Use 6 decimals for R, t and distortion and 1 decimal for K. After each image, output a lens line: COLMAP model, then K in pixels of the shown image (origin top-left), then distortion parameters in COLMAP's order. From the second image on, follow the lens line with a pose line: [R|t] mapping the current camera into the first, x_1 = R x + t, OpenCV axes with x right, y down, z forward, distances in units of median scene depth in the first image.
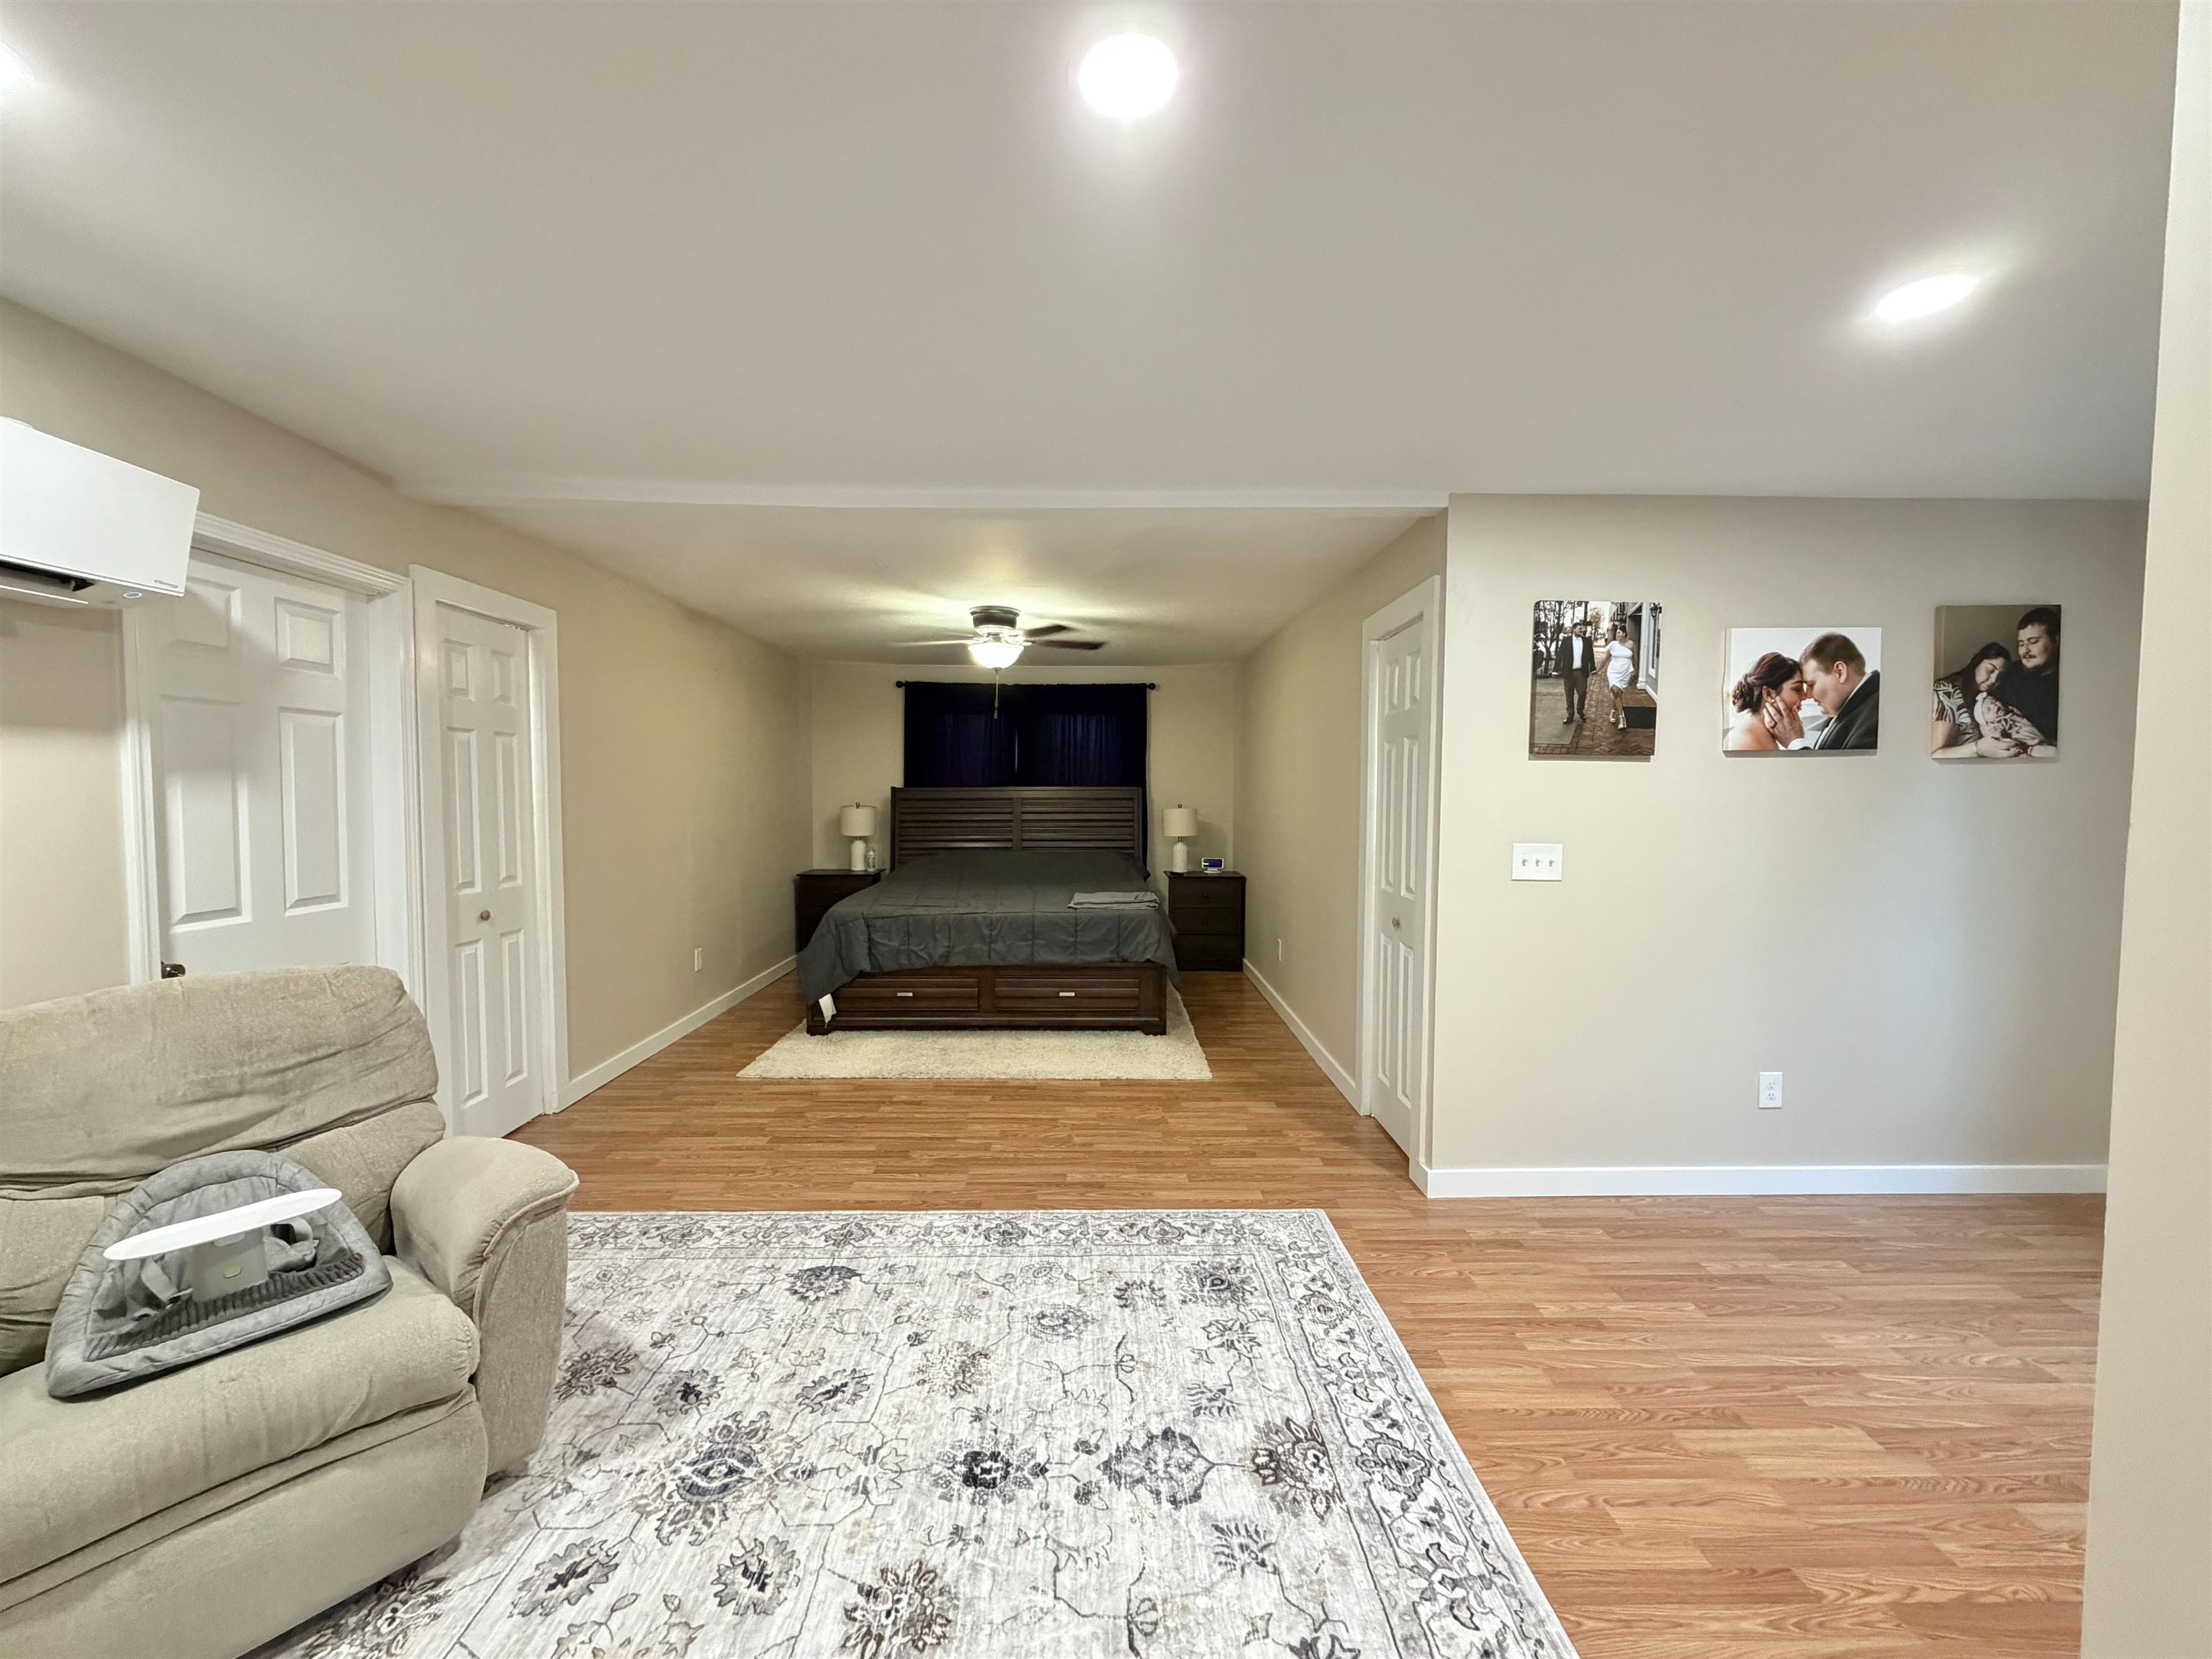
lens RADIAL K [[881.6, 0, 1107.1], [0, 881.6, 830.2], [0, 0, 1]] dist [0.000941, -0.000600]
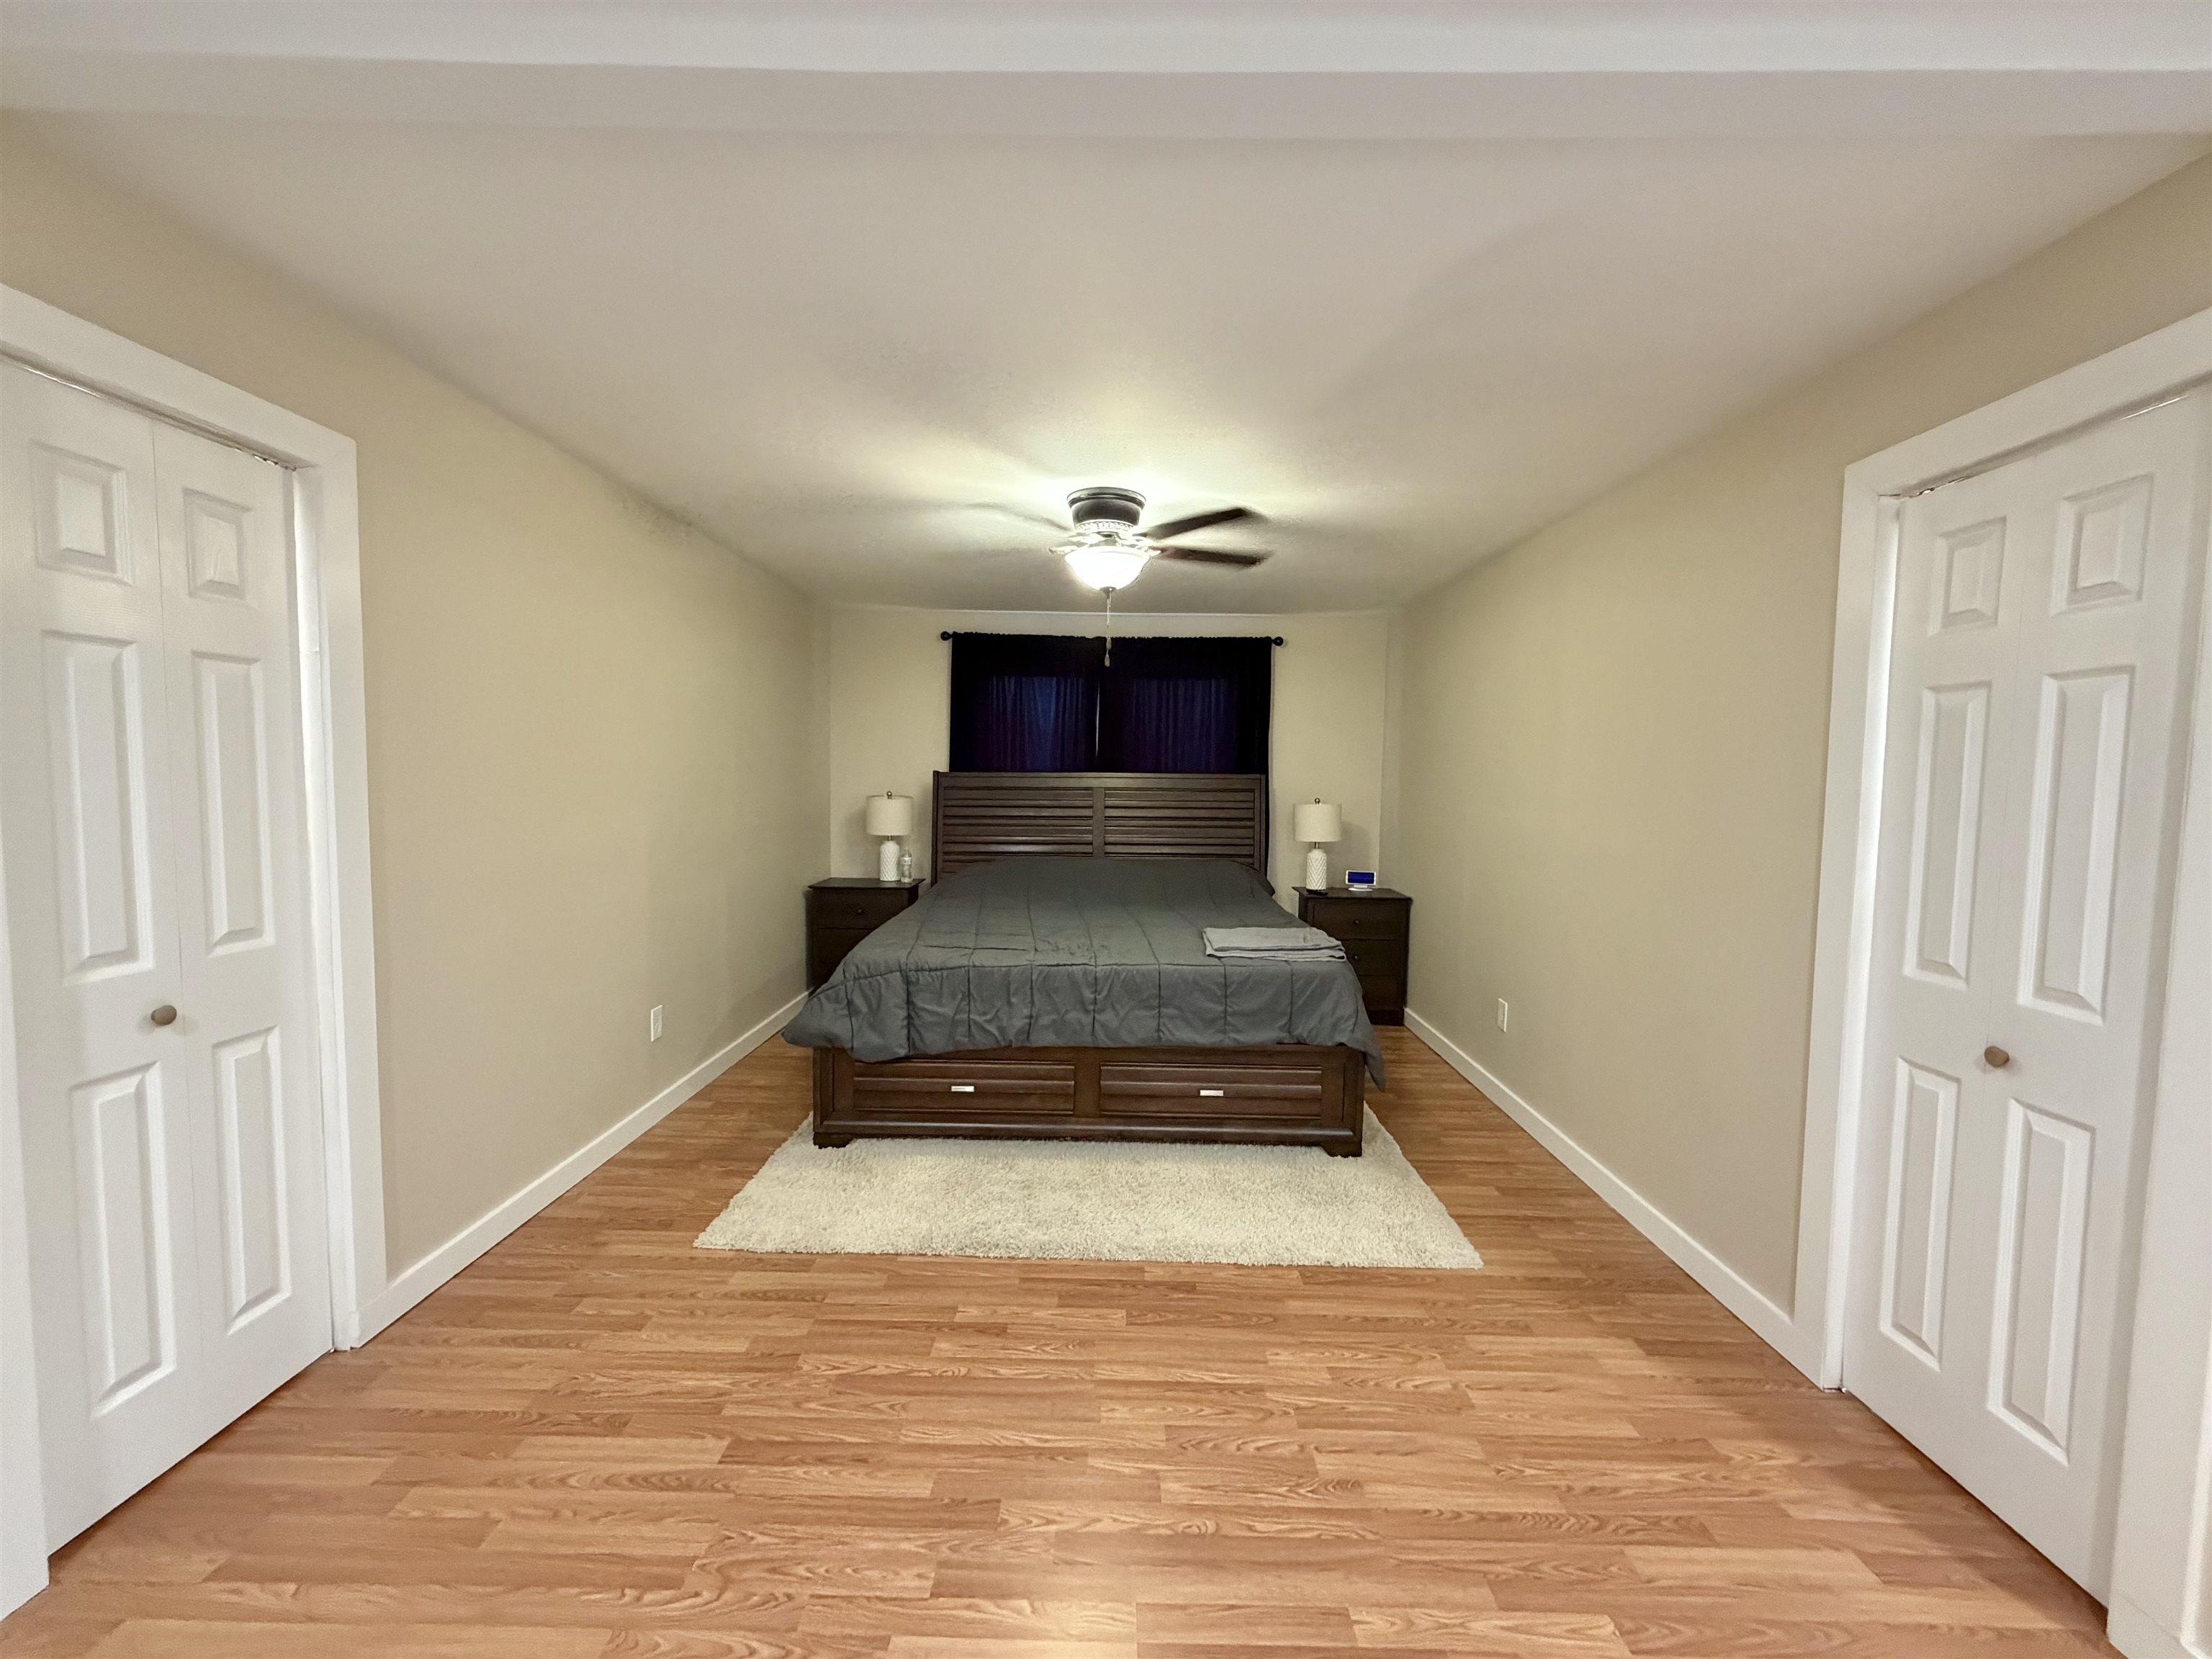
lens RADIAL K [[881.6, 0, 1104.7], [0, 881.6, 830.5], [0, 0, 1]] dist [0.000941, -0.000600]
pose [[0.999504, 0.012612, -0.028858, -0.177859], [-0.012205, 0.999824, 0.014249, -0.024934], [0.029032, -0.013890, 0.999482, 0.583784]]
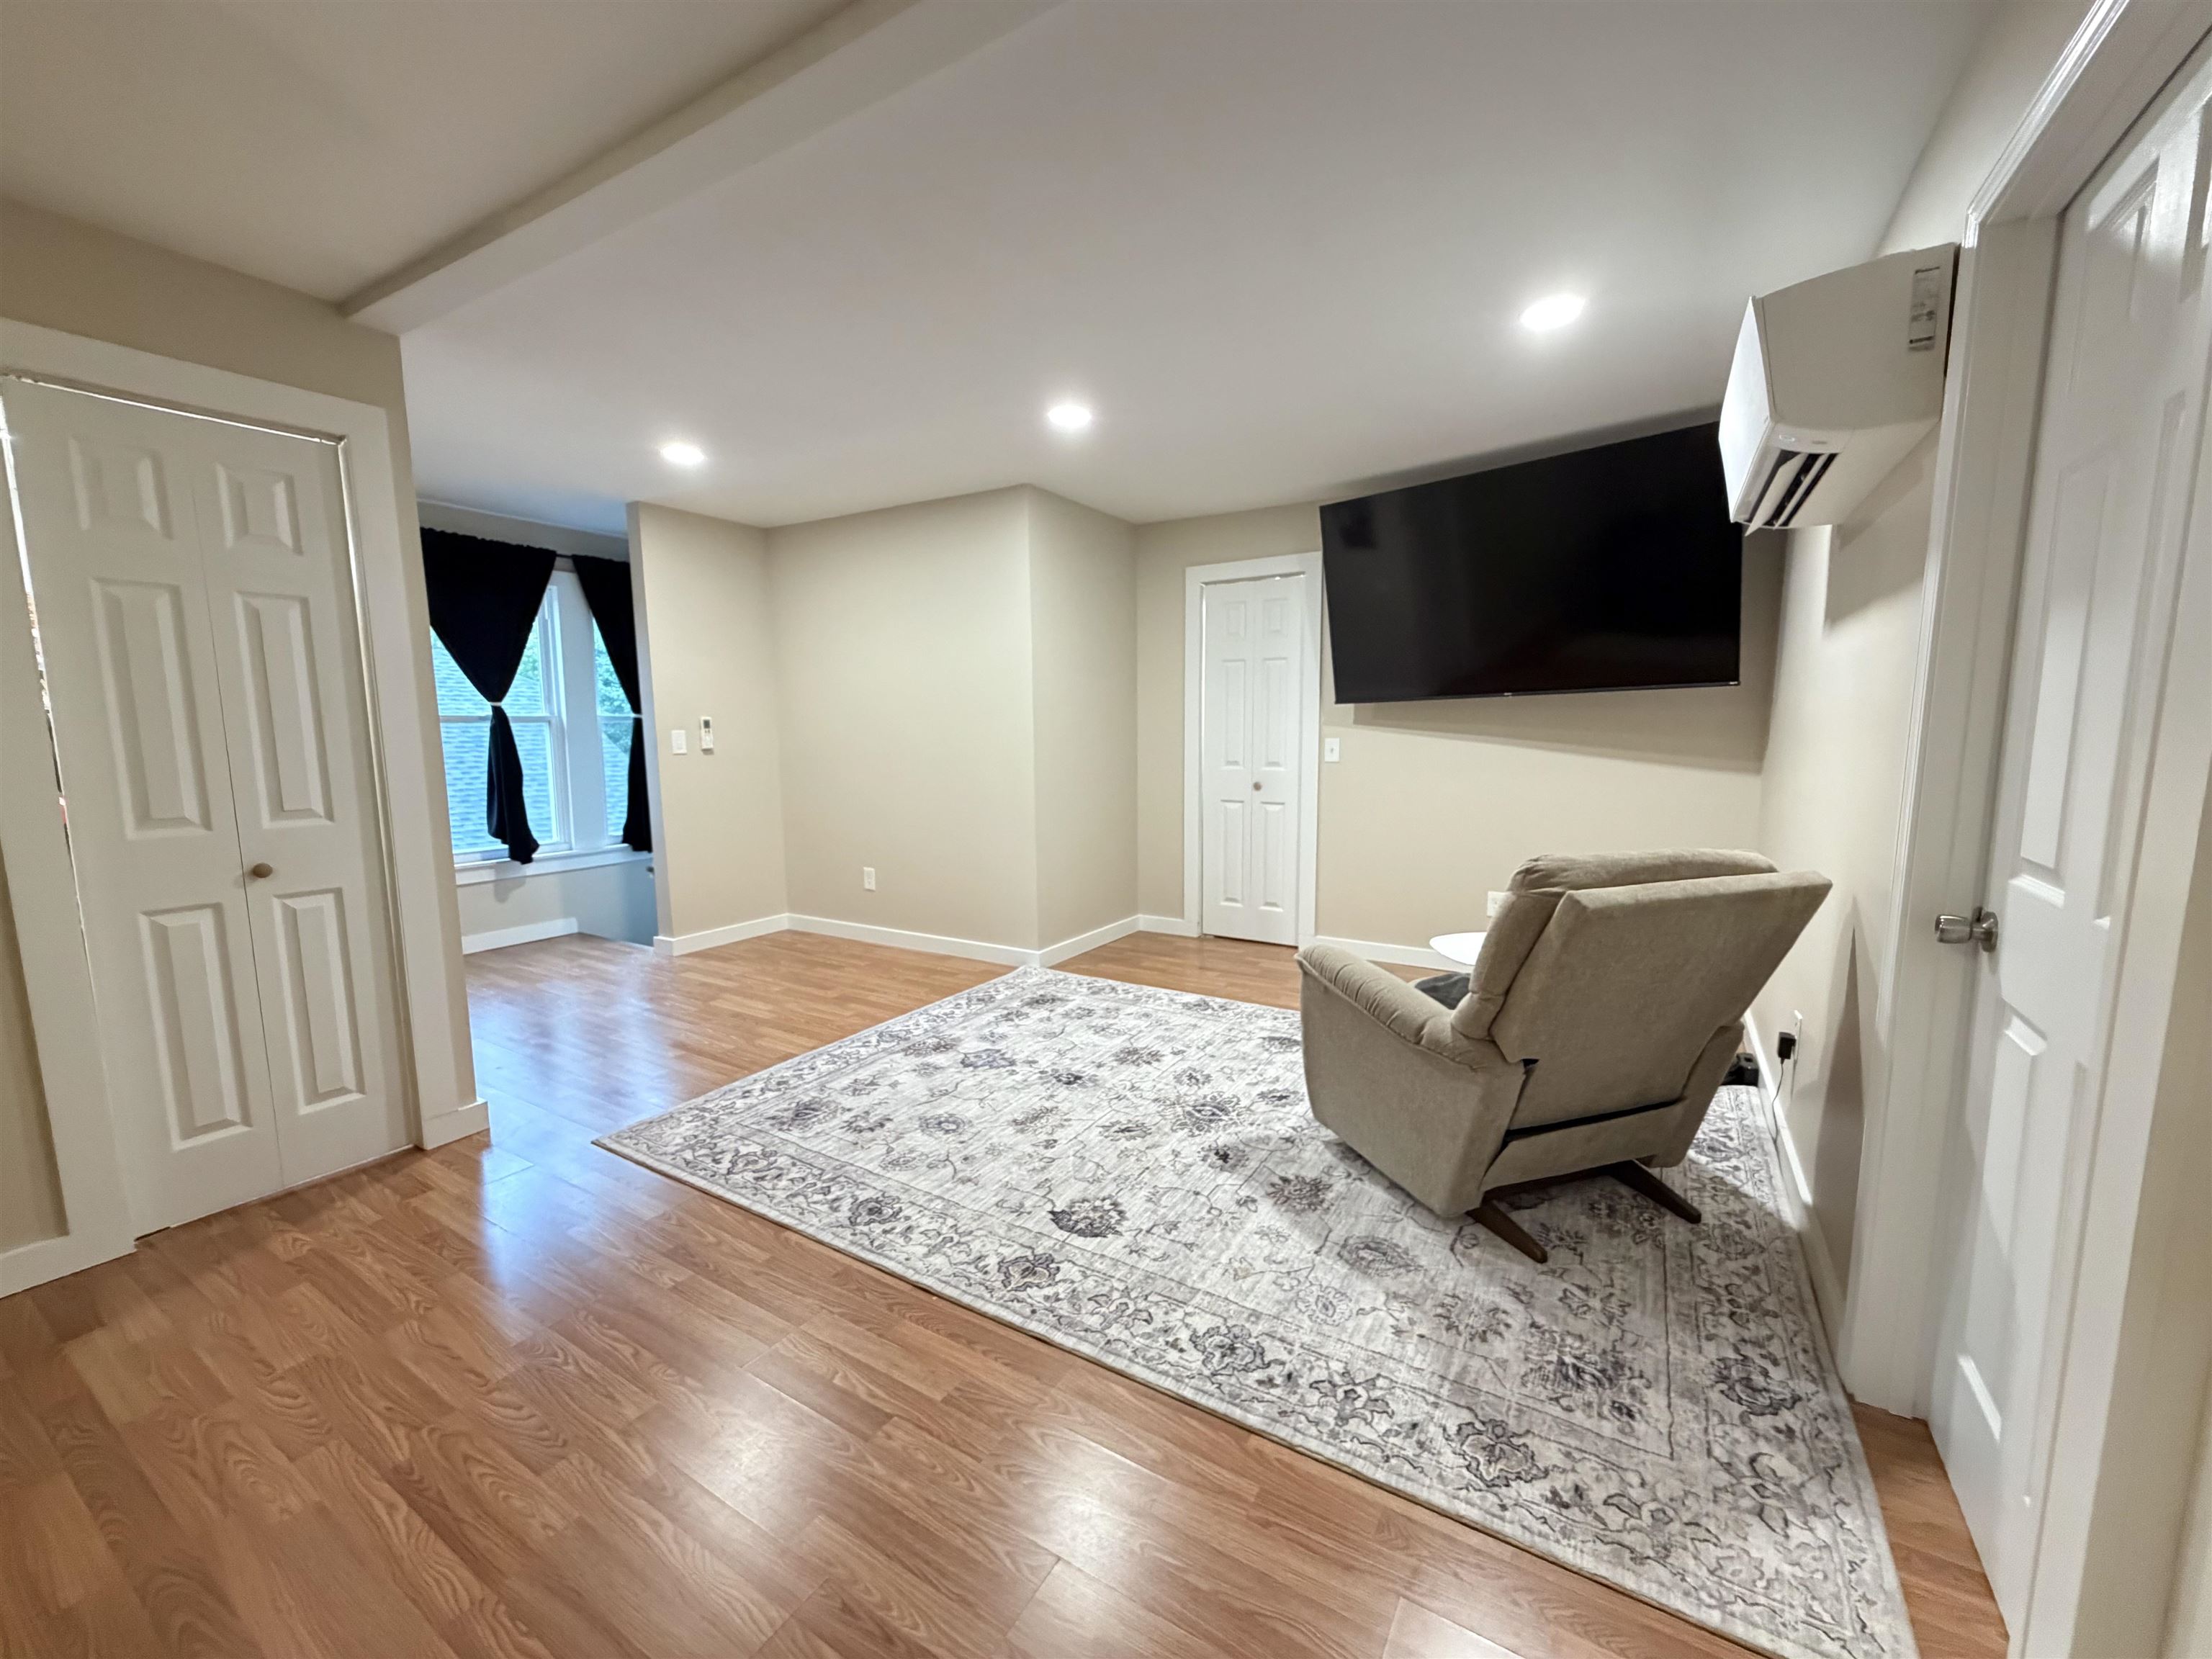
lens RADIAL K [[881.6, 0, 1104.3], [0, 881.6, 827.4], [0, 0, 1]] dist [0.000941, -0.000600]
pose [[-0.839948, -0.067576, 0.538443, -0.663110], [0.022559, 0.987010, 0.159064, -0.023284], [-0.542198, 0.145753, -0.827513, 1.402201]]
